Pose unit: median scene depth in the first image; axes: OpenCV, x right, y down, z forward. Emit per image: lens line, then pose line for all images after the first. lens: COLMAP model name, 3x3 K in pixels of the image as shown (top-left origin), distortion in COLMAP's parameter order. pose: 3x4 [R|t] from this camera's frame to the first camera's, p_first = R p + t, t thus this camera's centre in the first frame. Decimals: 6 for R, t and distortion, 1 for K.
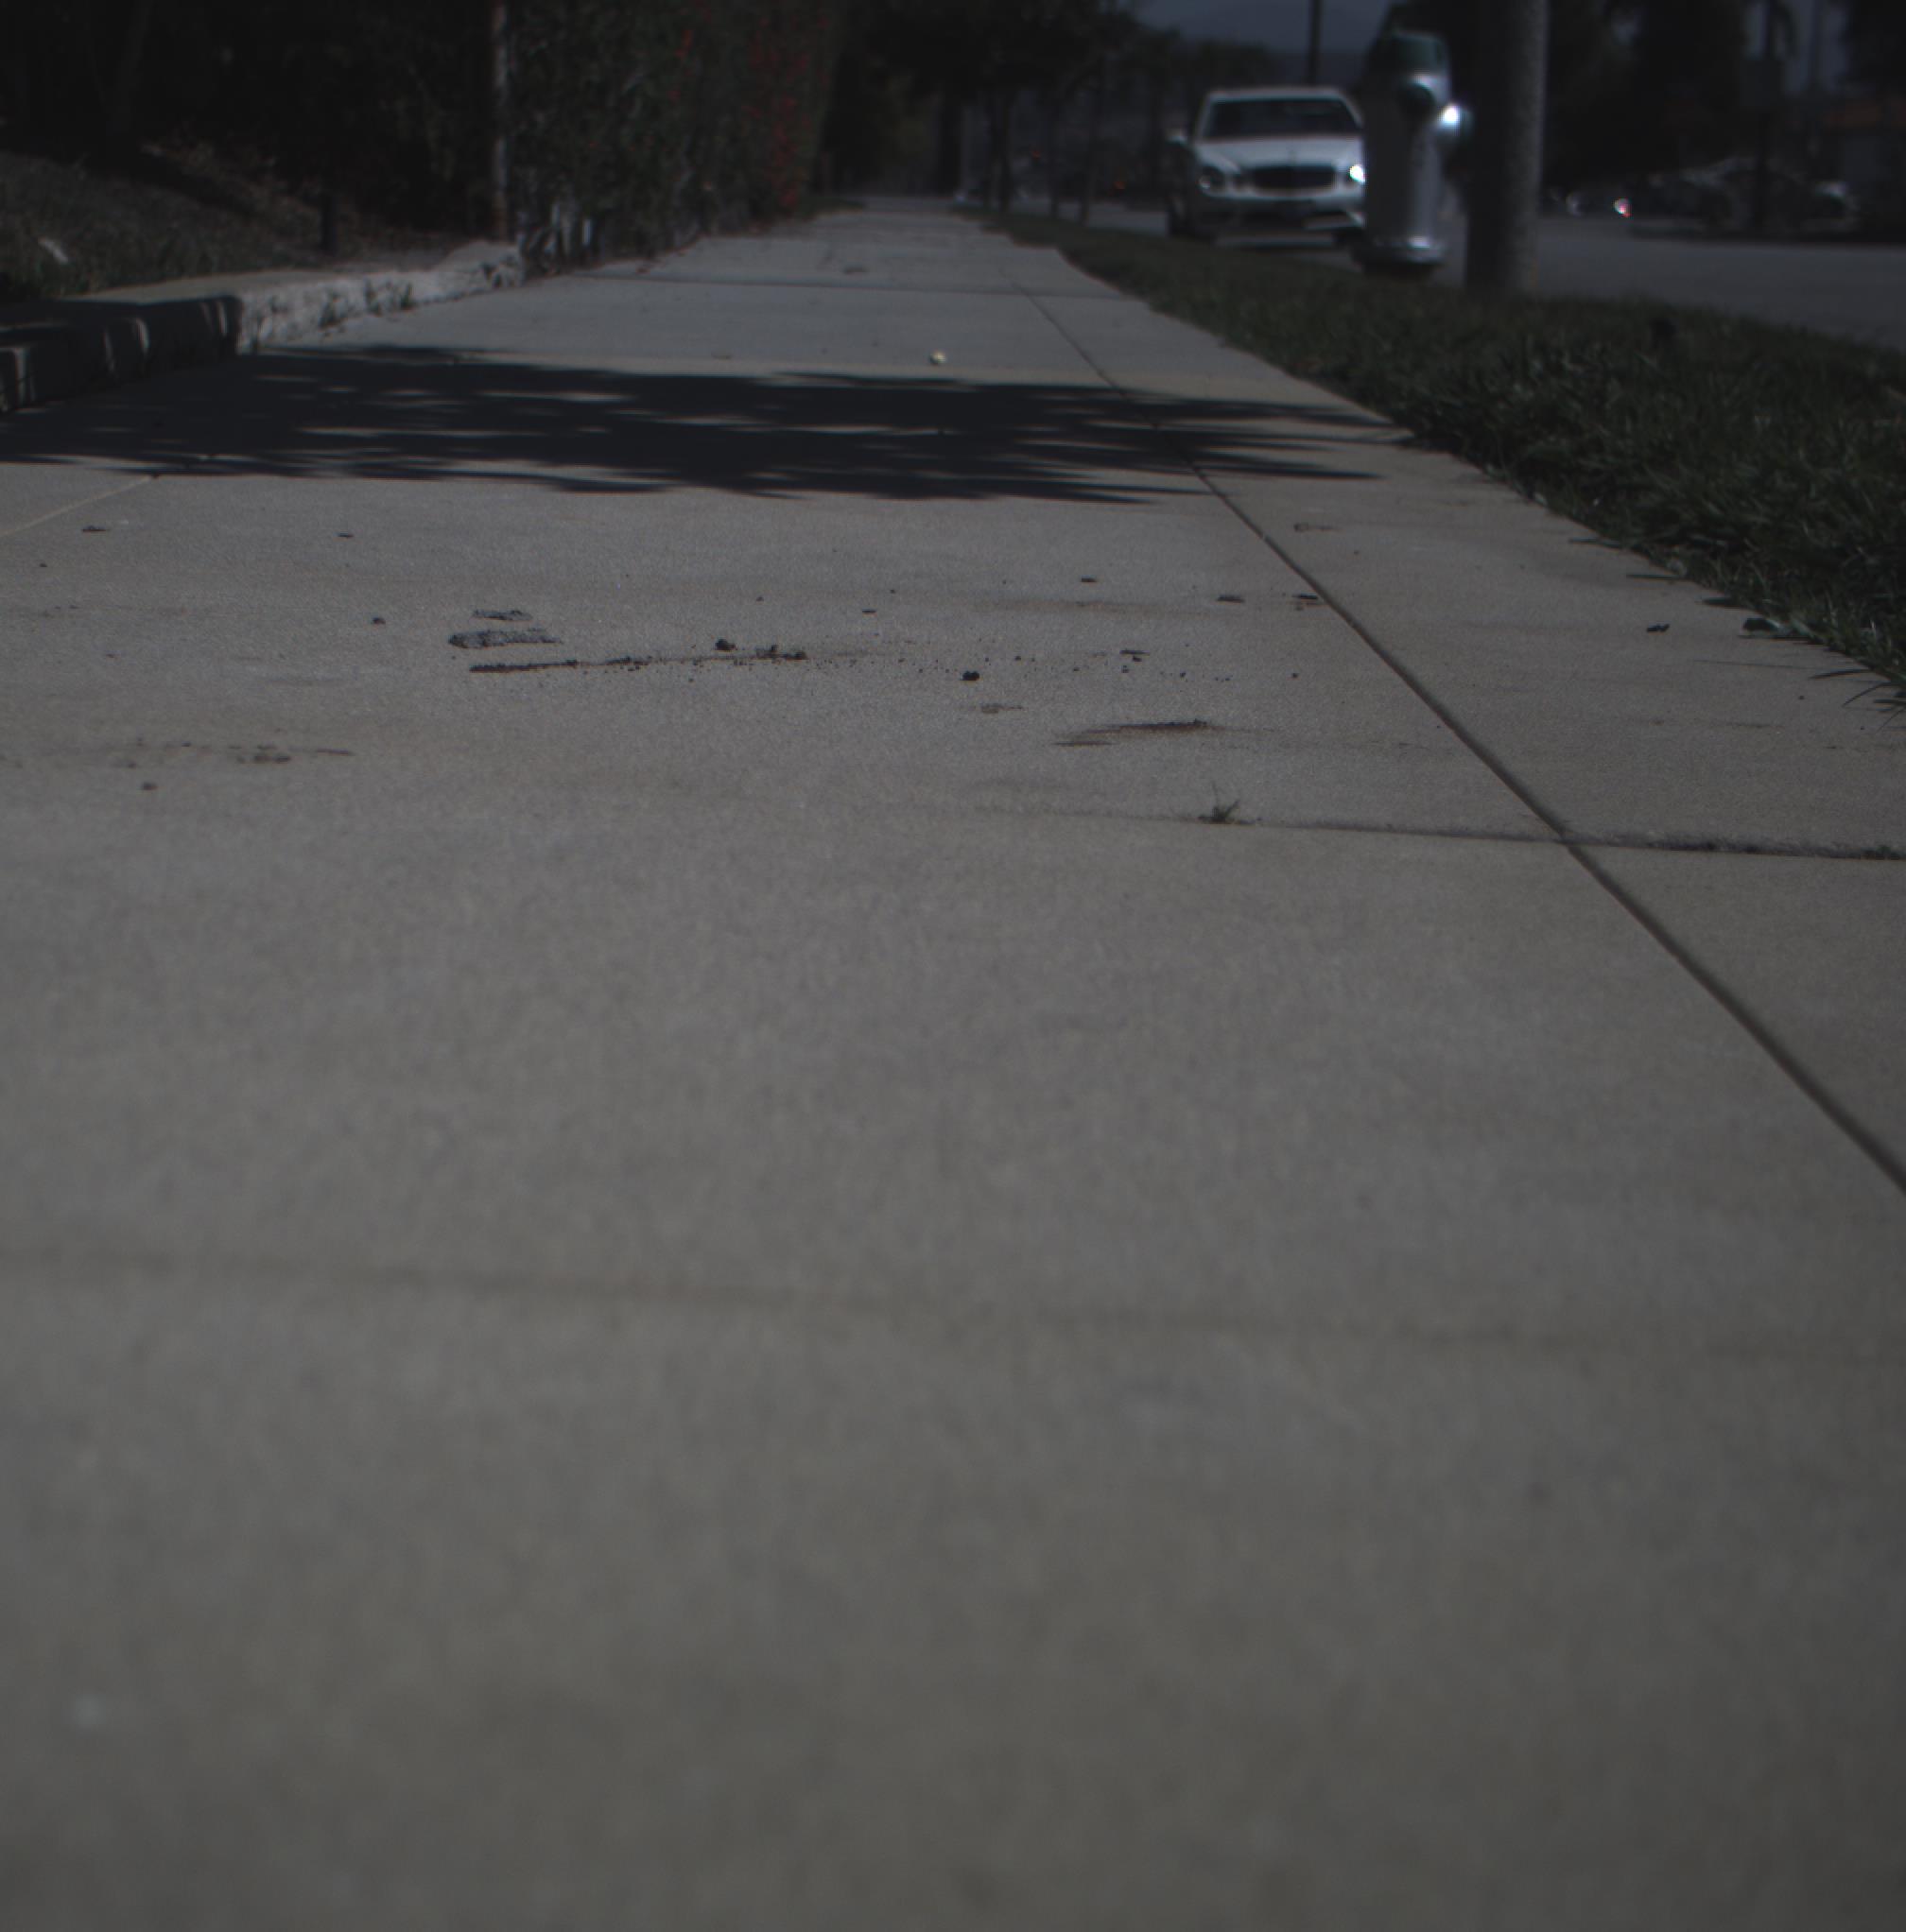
lens RADIAL K [[4167.4, 0, 692.1], [0, 4167.4, 965.4], [0, 0, 1]] dist [-0.189993, 0.687357]
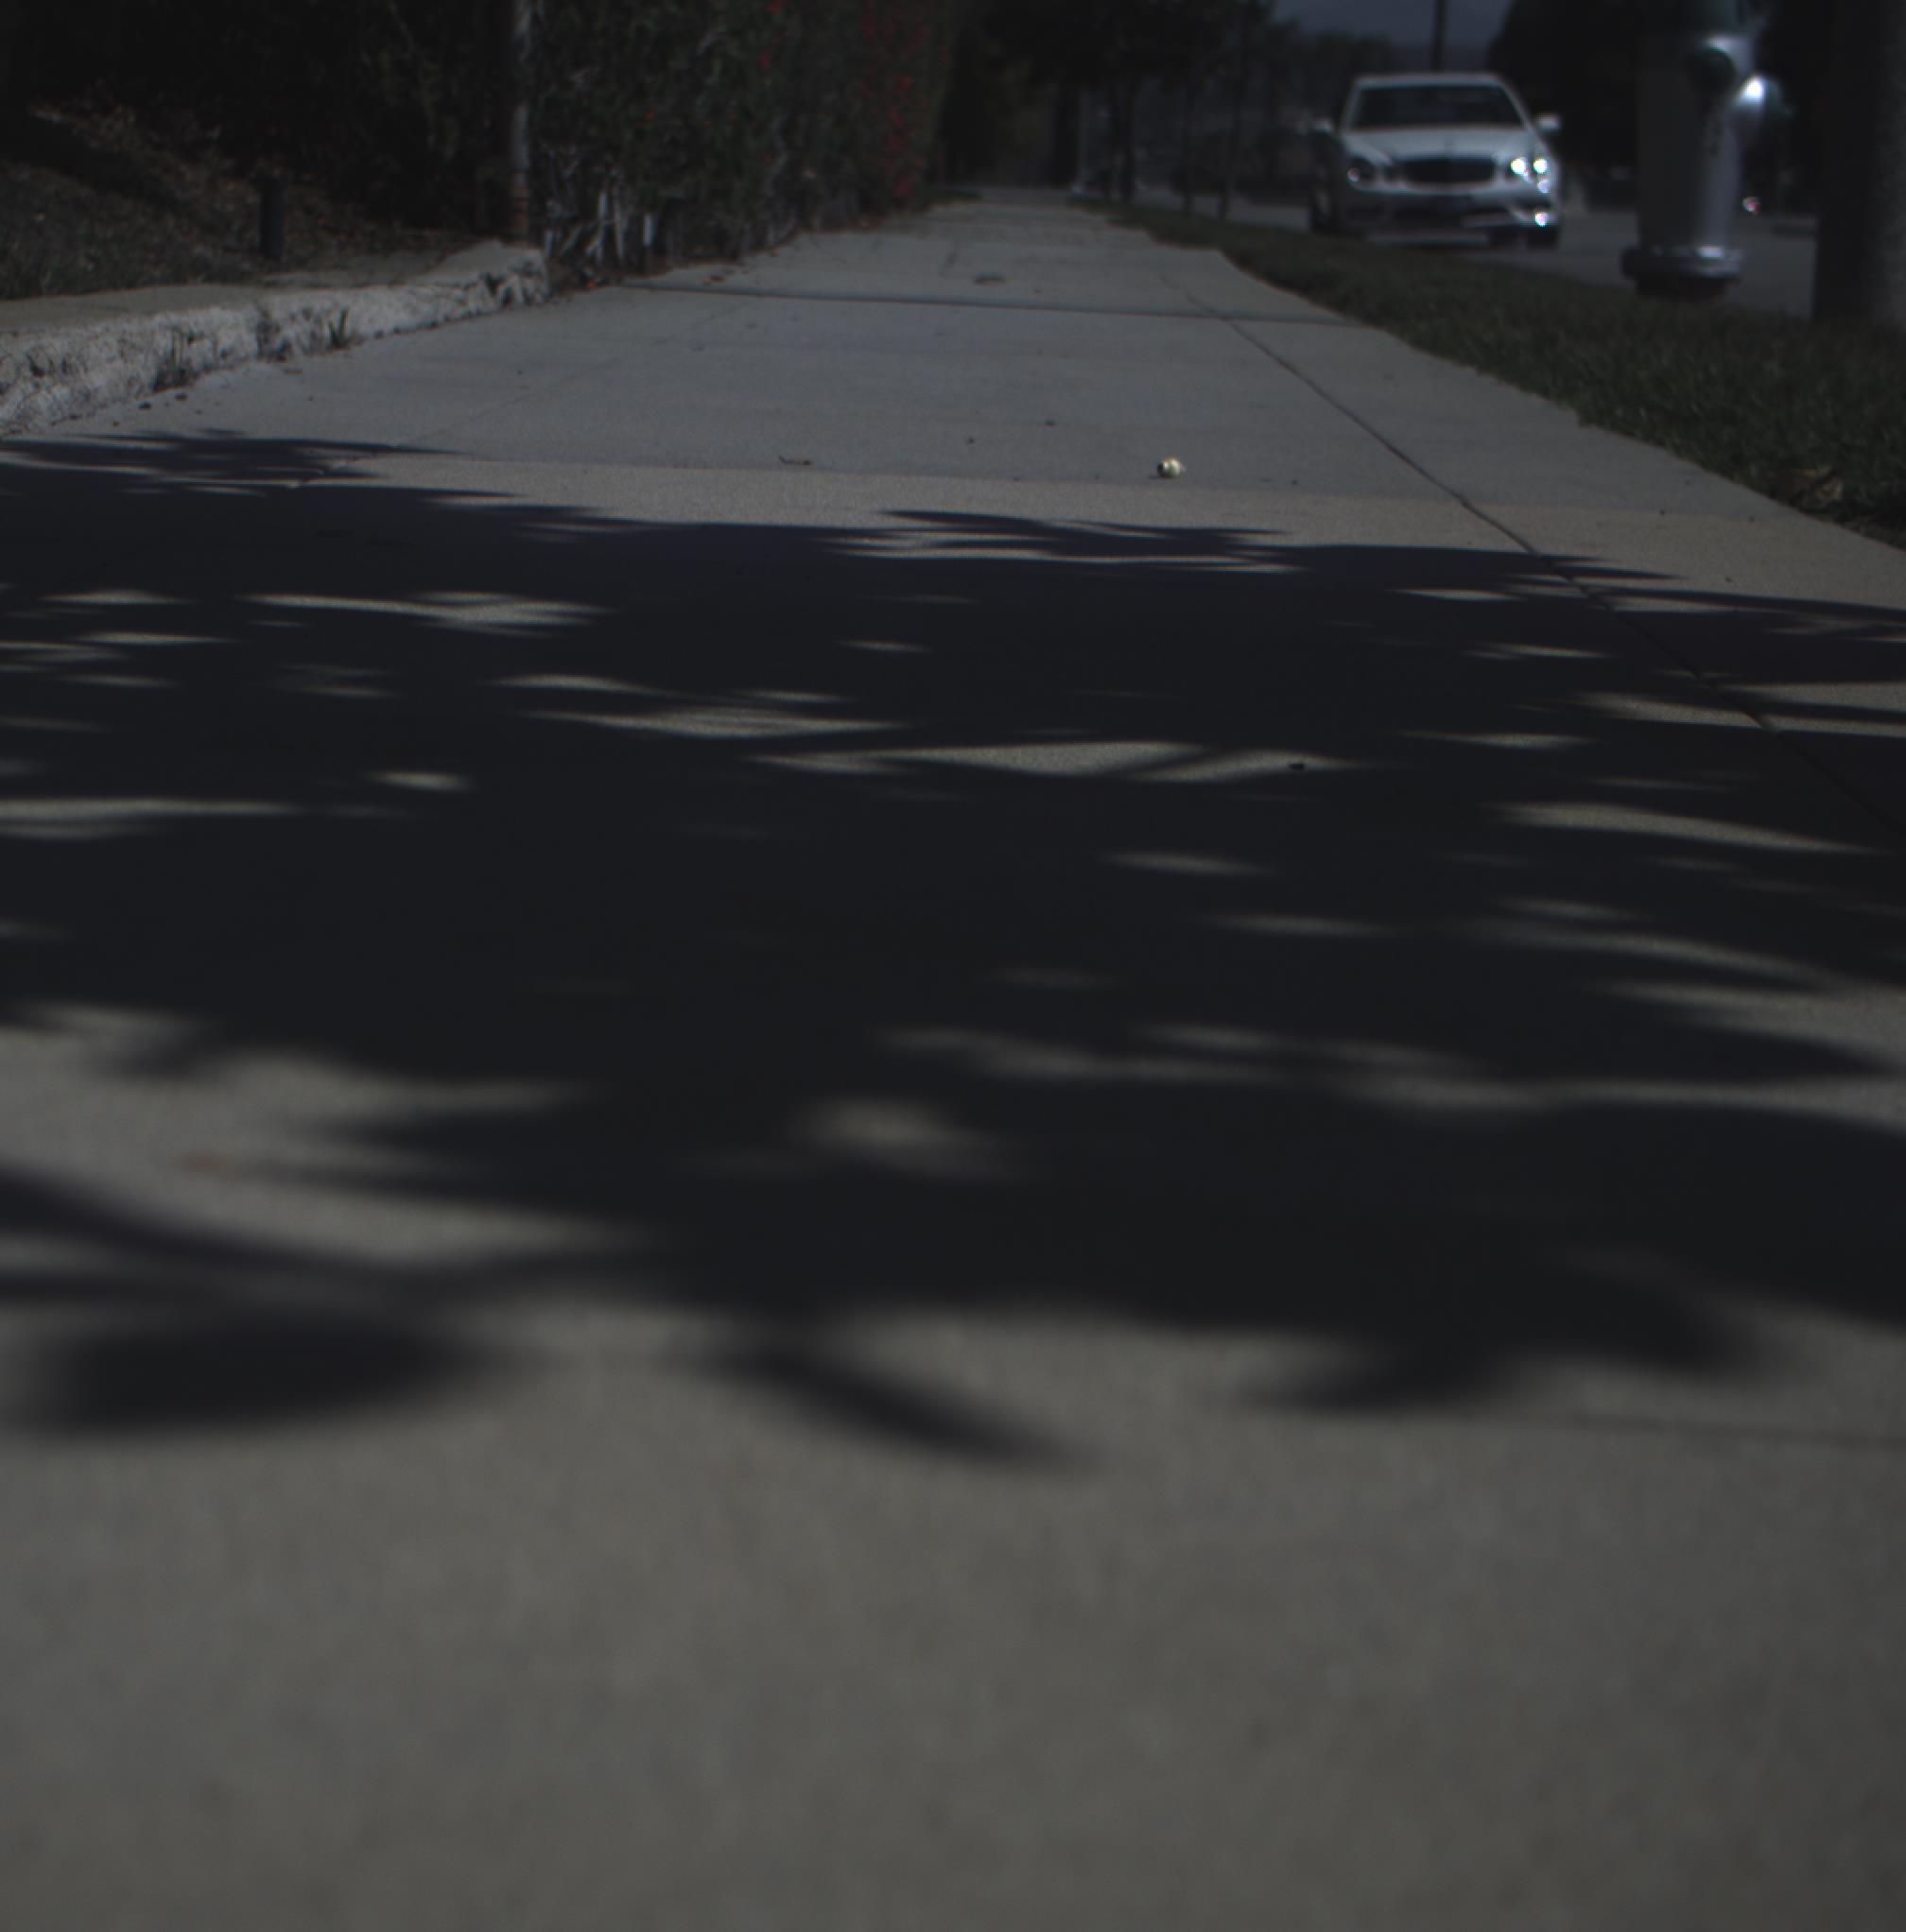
lens RADIAL K [[4167.4, 0, 692.1], [0, 4167.4, 965.4], [0, 0, 1]] dist [-0.189993, 0.687357]
pose [[0.999618, 0.012636, -0.024569, 0.003052], [-0.012572, 0.999917, 0.002757, -0.030688], [0.024602, -0.002447, 0.999694, 0.166275]]
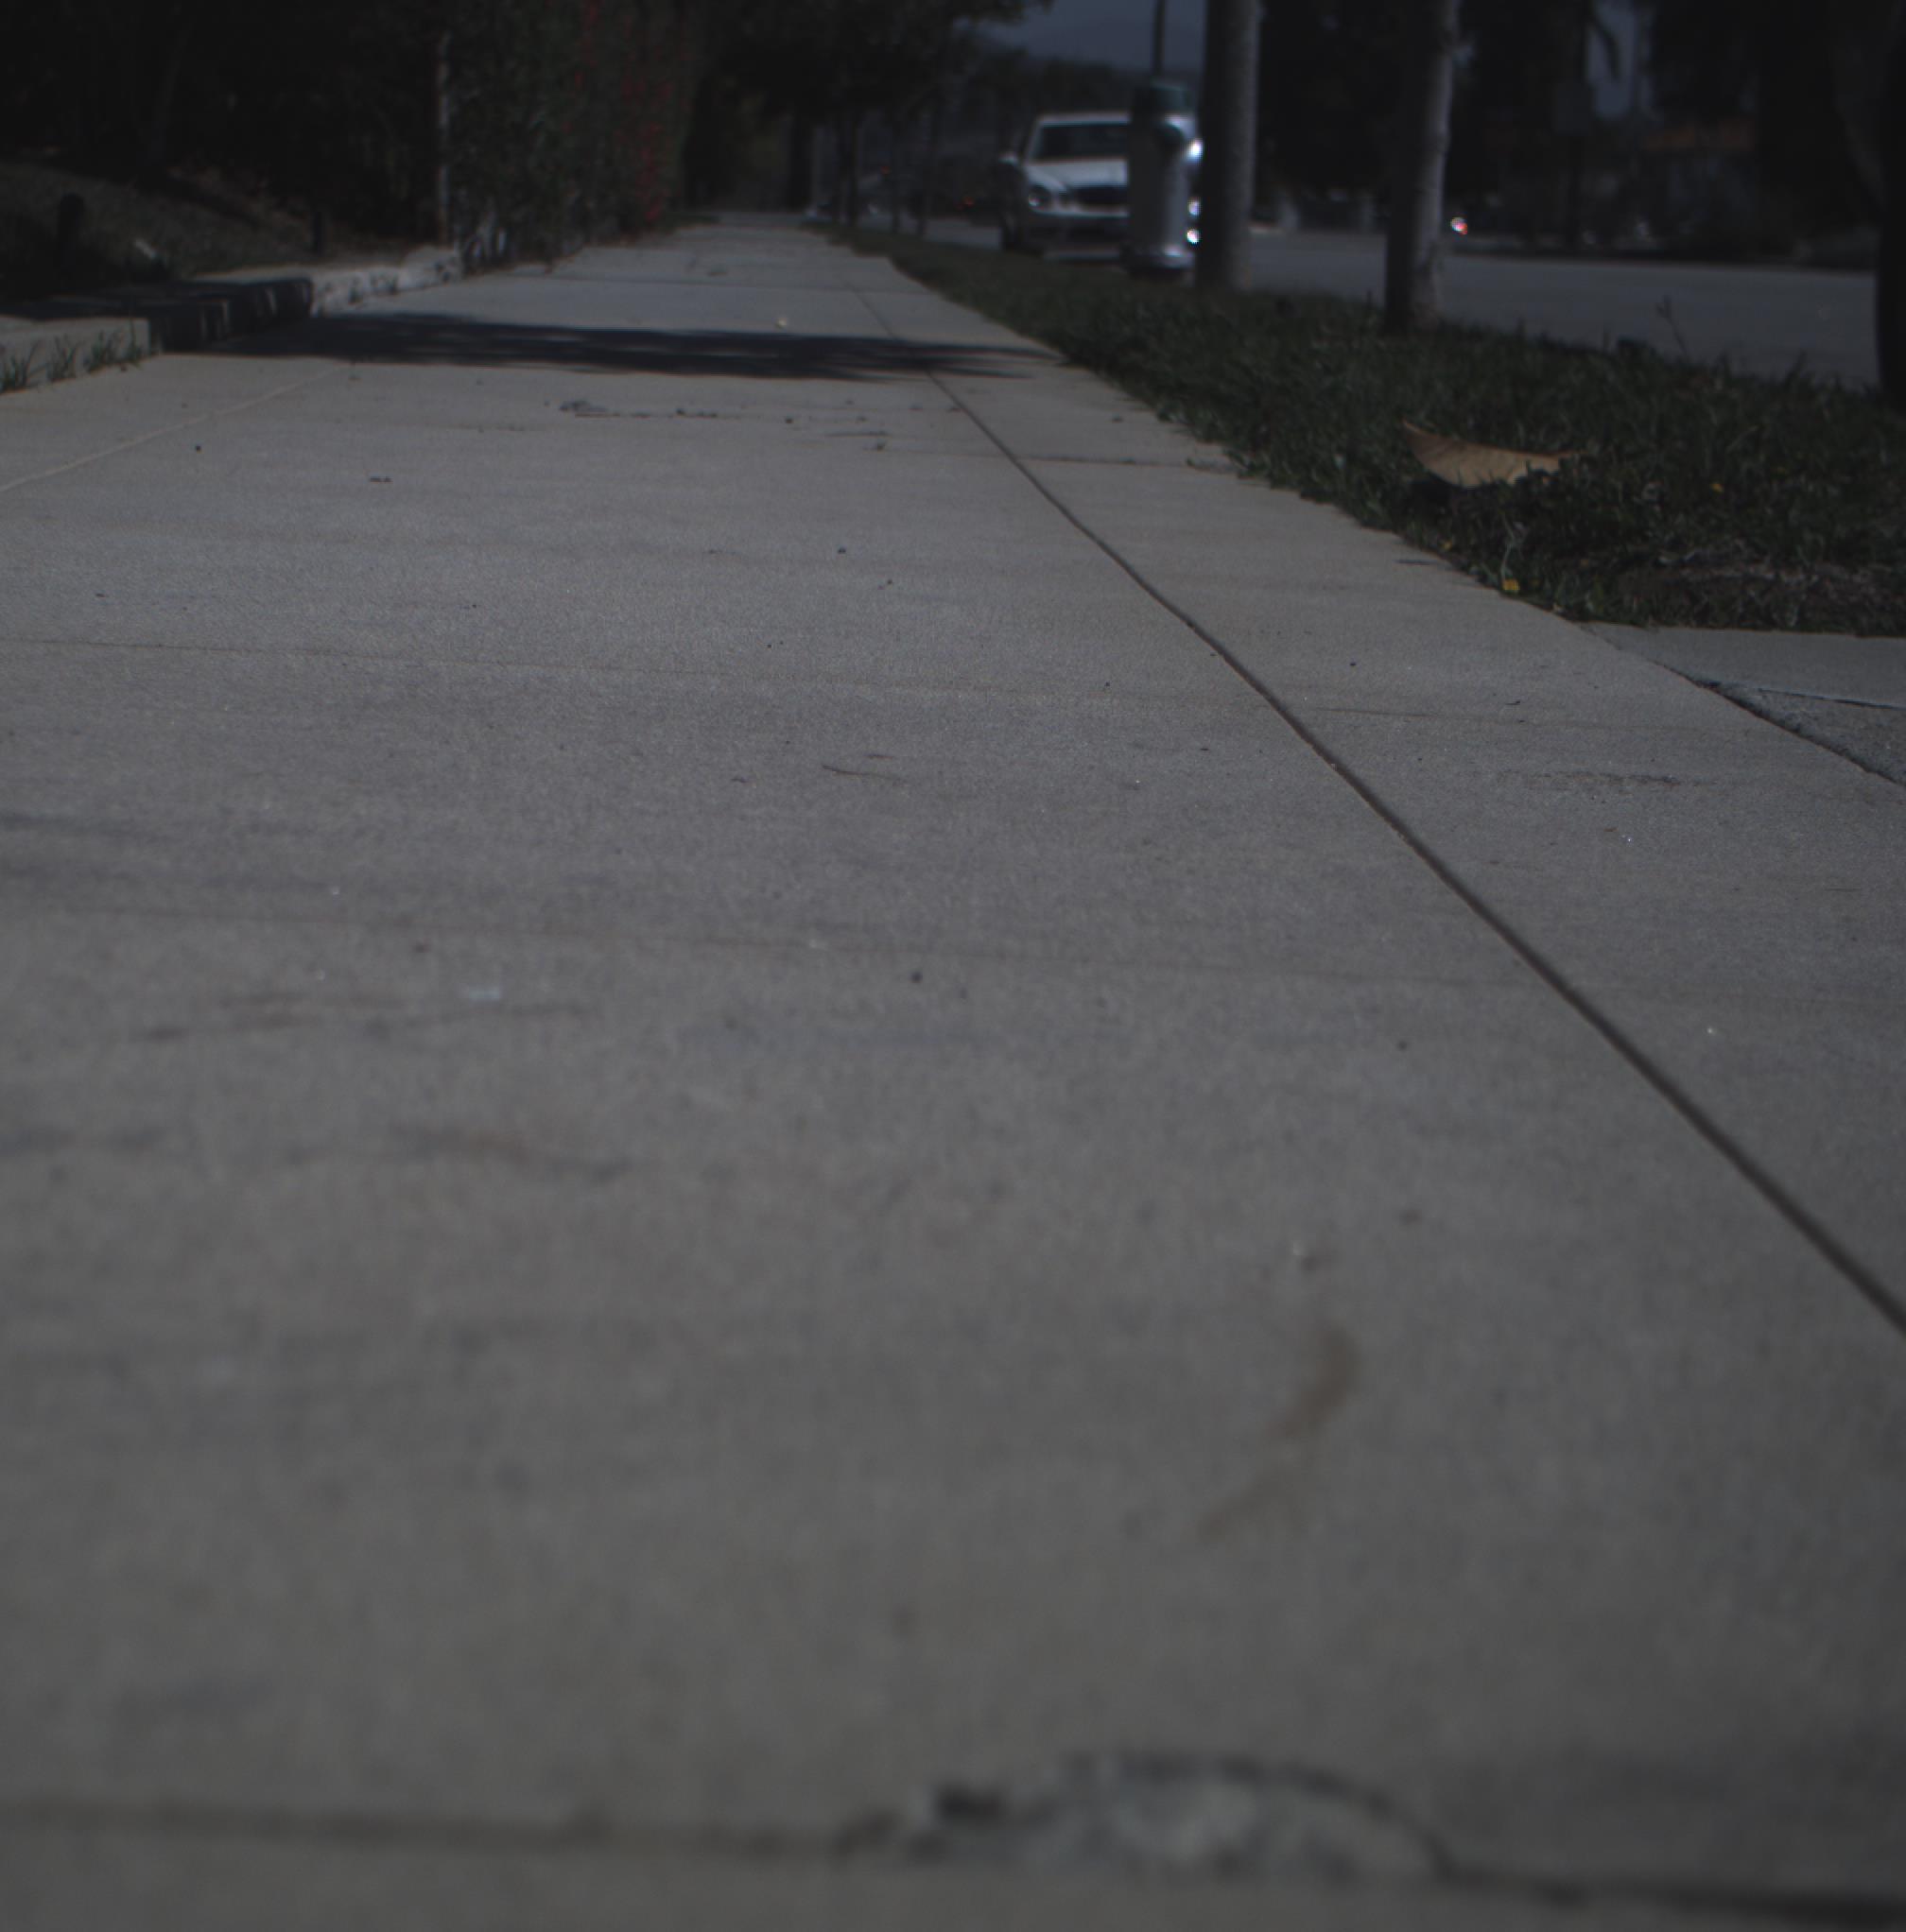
lens RADIAL K [[4167.4, 0, 692.1], [0, 4167.4, 965.4], [0, 0, 1]] dist [-0.189993, 0.687357]
pose [[0.999368, -0.000733, 0.035546, -0.009813], [0.000859, 0.999993, -0.003505, 0.034215], [-0.035543, 0.003534, 0.999362, -0.185414]]
